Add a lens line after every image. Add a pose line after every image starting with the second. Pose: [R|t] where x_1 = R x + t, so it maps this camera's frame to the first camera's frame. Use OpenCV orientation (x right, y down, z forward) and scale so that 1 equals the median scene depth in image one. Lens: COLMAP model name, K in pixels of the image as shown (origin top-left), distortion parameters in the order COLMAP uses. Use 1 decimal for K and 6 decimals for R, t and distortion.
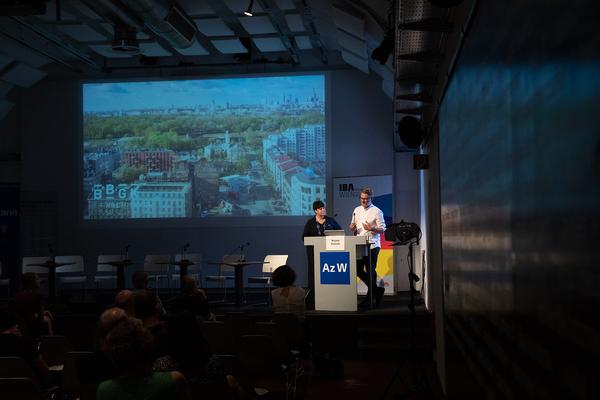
lens RADIAL K [[751.5, 0, 300.0], [0, 751.5, 200.0], [0, 0, 1]] dist [-0.005314, -0.007093]
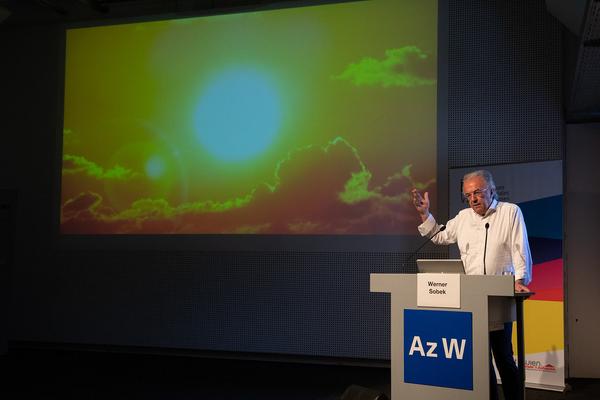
lens RADIAL K [[751.5, 0, 300.0], [0, 751.5, 200.0], [0, 0, 1]] dist [-0.005314, -0.007093]
pose [[0.984039, 0.011518, -0.177580, 0.044091], [-0.019082, 0.998979, -0.040944, 0.024996], [0.176927, 0.043679, 0.983254, 0.556714]]
